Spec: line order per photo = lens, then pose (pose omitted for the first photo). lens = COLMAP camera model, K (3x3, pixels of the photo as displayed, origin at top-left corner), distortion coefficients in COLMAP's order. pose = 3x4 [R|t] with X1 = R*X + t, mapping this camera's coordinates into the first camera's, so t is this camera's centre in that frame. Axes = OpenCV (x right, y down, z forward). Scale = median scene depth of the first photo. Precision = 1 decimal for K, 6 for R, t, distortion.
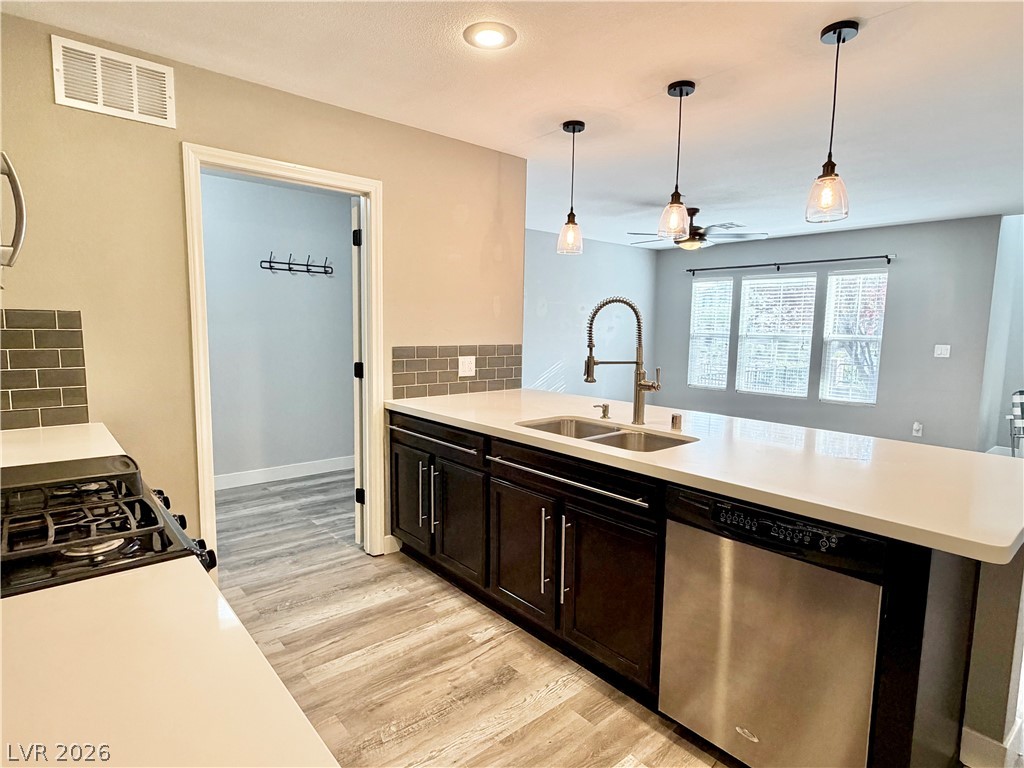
lens RADIAL K [[553.7, 0, 509.2], [0, 553.7, 385.9], [0, 0, 1]] dist [0.001425, -0.001075]
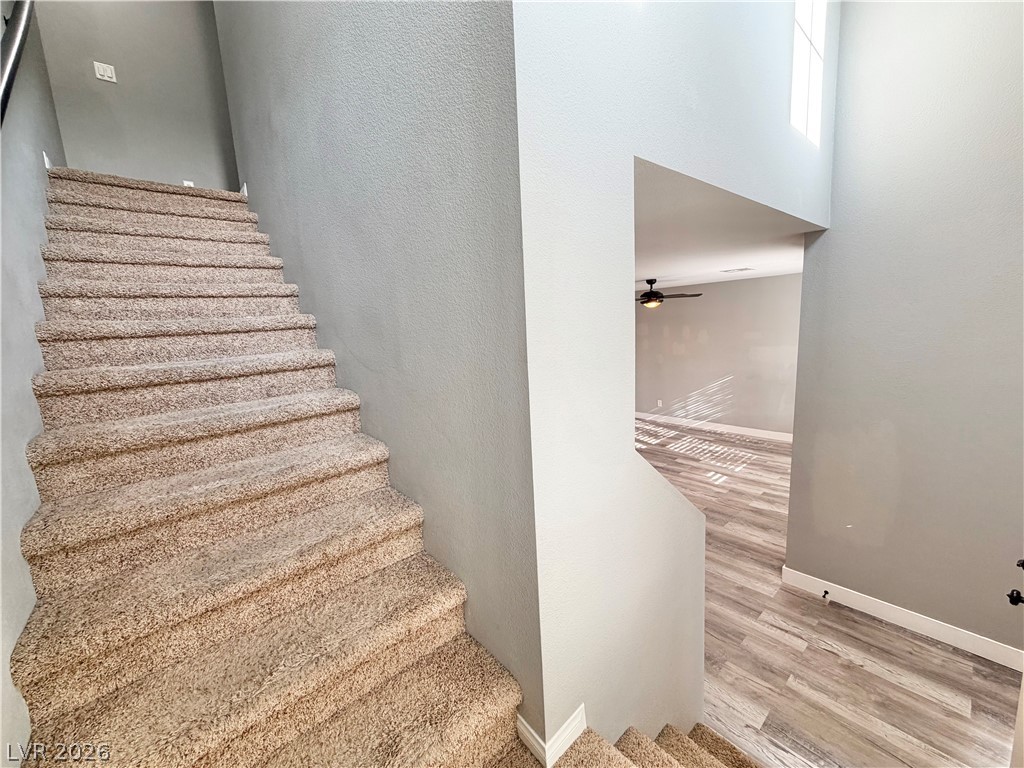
lens RADIAL K [[408.7, 0, 513.9], [0, 408.7, 382.1], [0, 0, 1]] dist [0.003150, -0.000112]
pose [[0.005481, 0.123833, -0.992288, 2.098801], [-0.050762, 0.991058, 0.123400, -0.249204], [0.998696, 0.049694, 0.011718, 0.955087]]
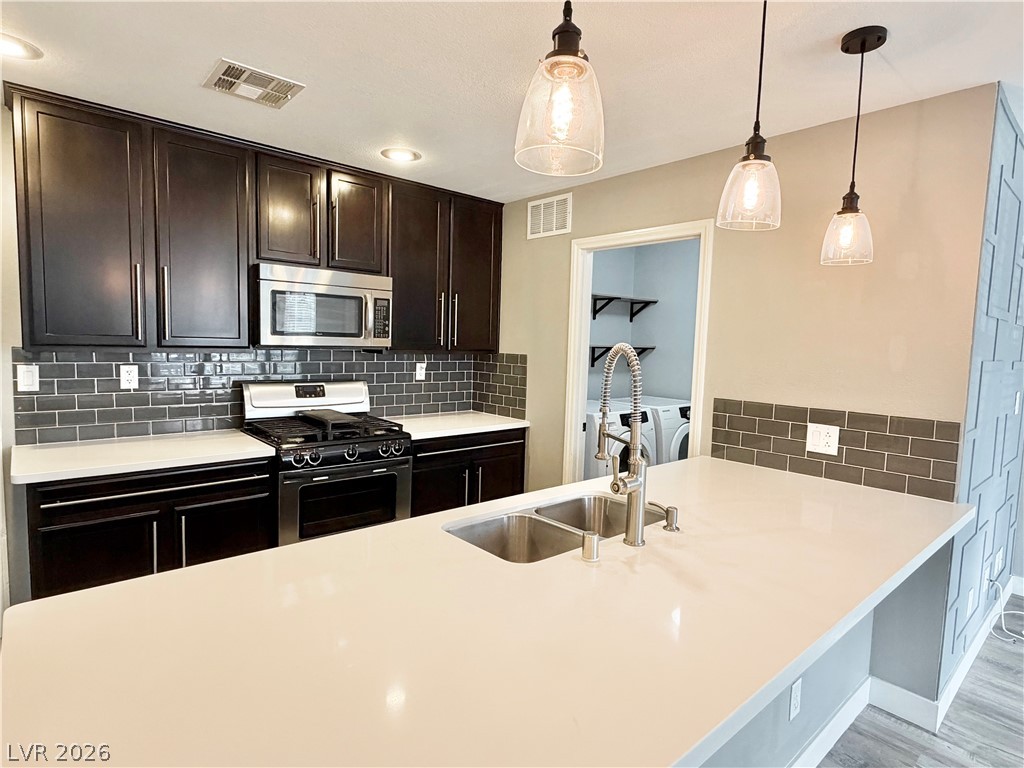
lens RADIAL K [[553.7, 0, 509.7], [0, 553.7, 385.6], [0, 0, 1]] dist [0.001425, -0.001075]
pose [[0.015933, 0.068907, -0.997496, 0.610516], [-0.137653, 0.988274, 0.066071, -0.094197], [0.990352, 0.136256, 0.025231, 0.589590]]
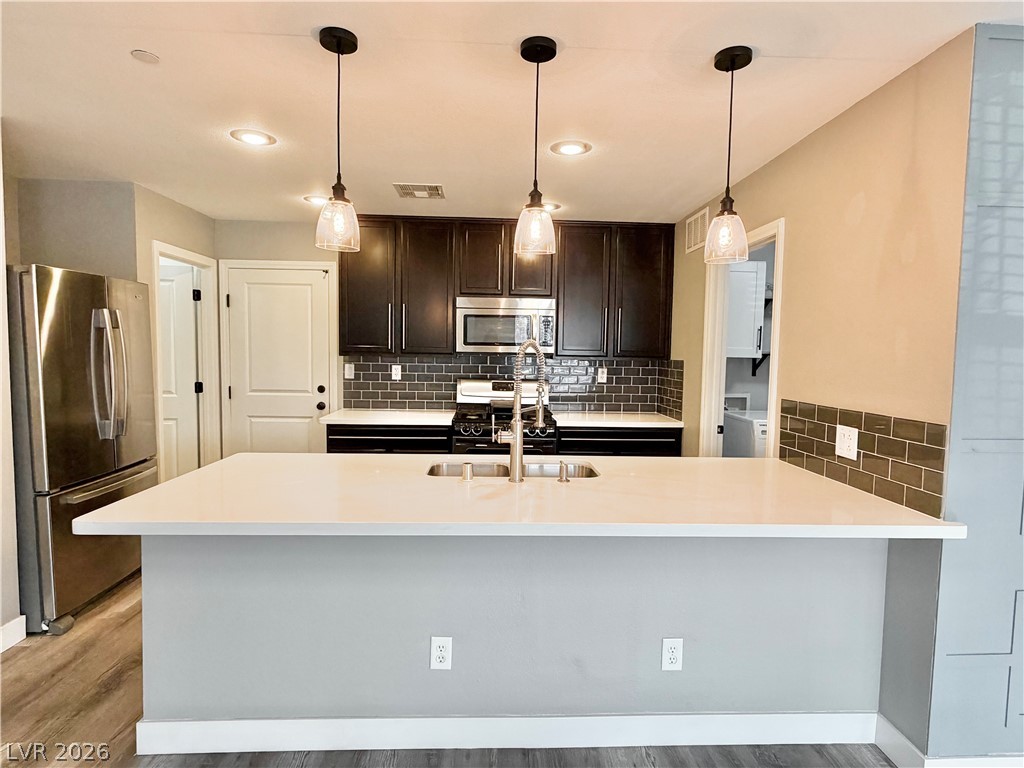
lens RADIAL K [[553.7, 0, 510.2], [0, 553.7, 387.2], [0, 0, 1]] dist [0.001425, -0.001075]
pose [[-0.615513, 0.028426, -0.787614, 0.671882], [-0.111031, 0.986255, 0.122365, -0.134478], [0.780266, 0.162767, -0.603897, 1.081406]]
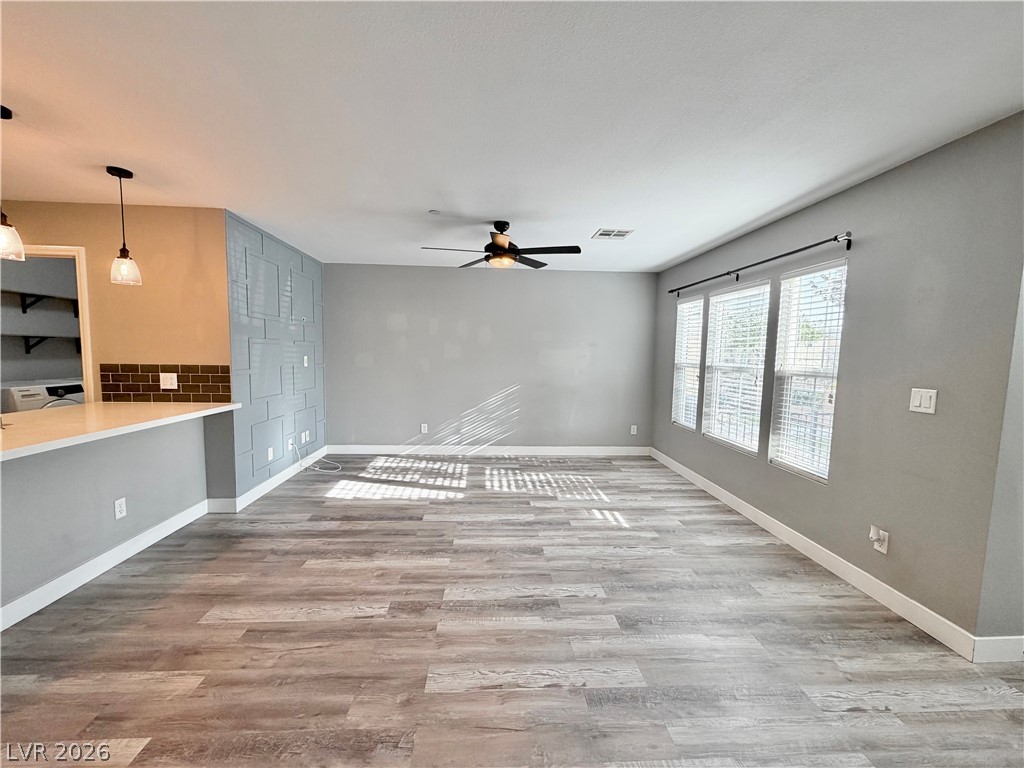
lens RADIAL K [[408.7, 0, 508.5], [0, 408.7, 384.7], [0, 0, 1]] dist [0.003150, -0.000112]
pose [[0.796059, 0.048257, -0.603292, 1.117860], [-0.071676, 0.997318, -0.014803, -0.069196], [0.600960, 0.055026, 0.797383, 0.725988]]
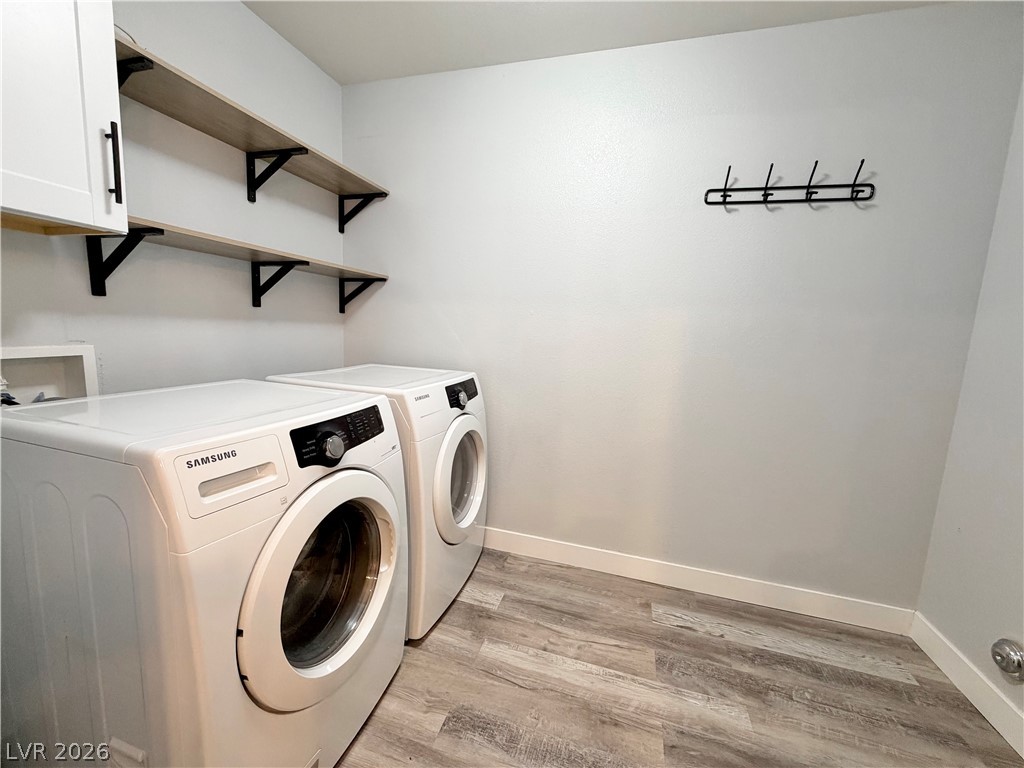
lens RADIAL K [[408.7, 0, 509.2], [0, 408.7, 385.1], [0, 0, 1]] dist [0.003150, -0.000112]
pose [[0.542130, 0.126141, -0.830773, -0.260838], [-0.130028, 0.989353, 0.065368, -0.053635], [0.830173, 0.072585, 0.552760, 0.828443]]
